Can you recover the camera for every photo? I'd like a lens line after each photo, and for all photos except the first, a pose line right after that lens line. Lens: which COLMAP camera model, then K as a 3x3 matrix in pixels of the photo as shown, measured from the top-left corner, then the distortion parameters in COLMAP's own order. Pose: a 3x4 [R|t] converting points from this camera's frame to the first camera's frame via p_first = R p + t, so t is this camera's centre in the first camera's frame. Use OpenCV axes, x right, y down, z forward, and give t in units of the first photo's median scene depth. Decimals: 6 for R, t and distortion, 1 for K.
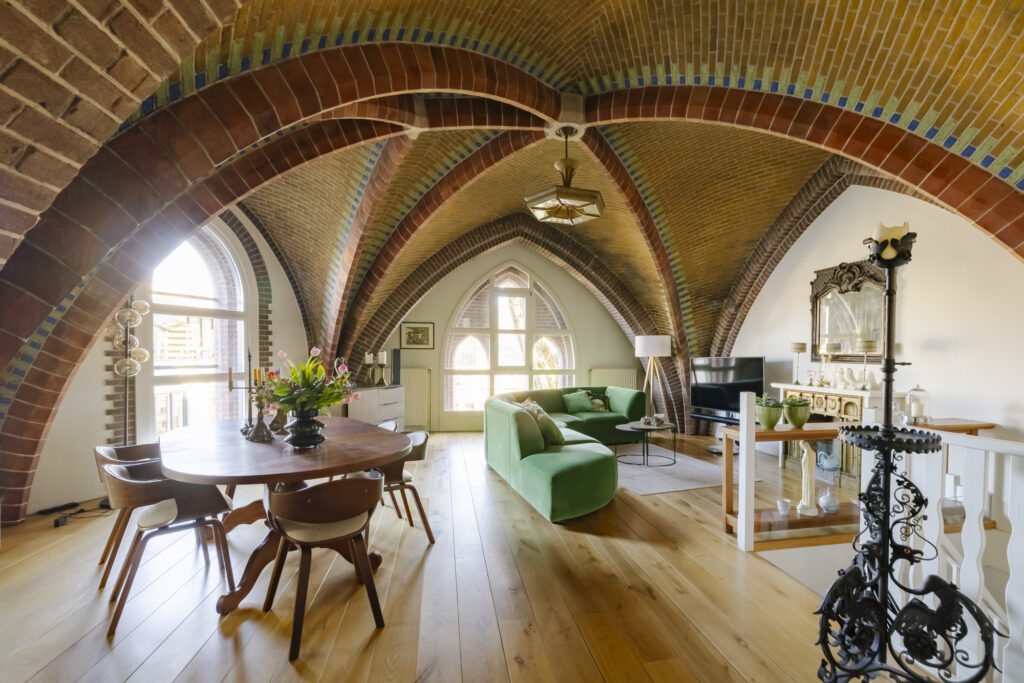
lens RADIAL K [[451.9, 0, 512.7], [0, 451.9, 364.3], [0, 0, 1]] dist [0.000445, 0.000001]
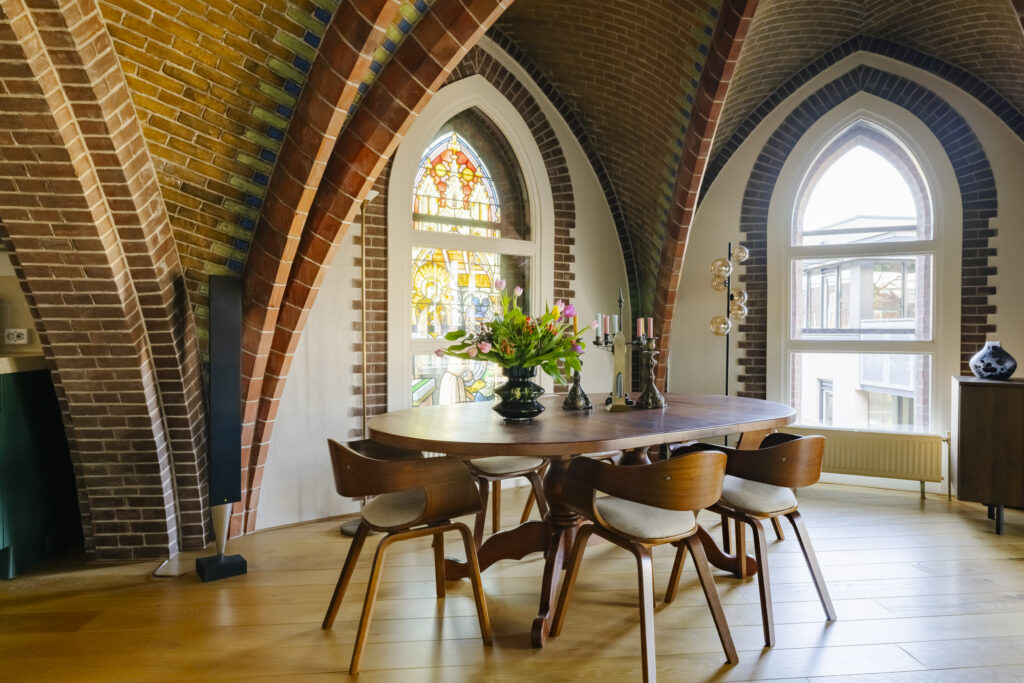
lens RADIAL K [[644.8, 0, 555.1], [0, 644.8, 339.5], [0, 0, 1]] dist [0.000985, -0.002216]
pose [[-0.036745, 0.013122, -0.999239, 1.636980], [-0.030242, 0.999441, 0.014237, 0.108007], [0.998867, 0.030743, -0.036328, 3.221563]]
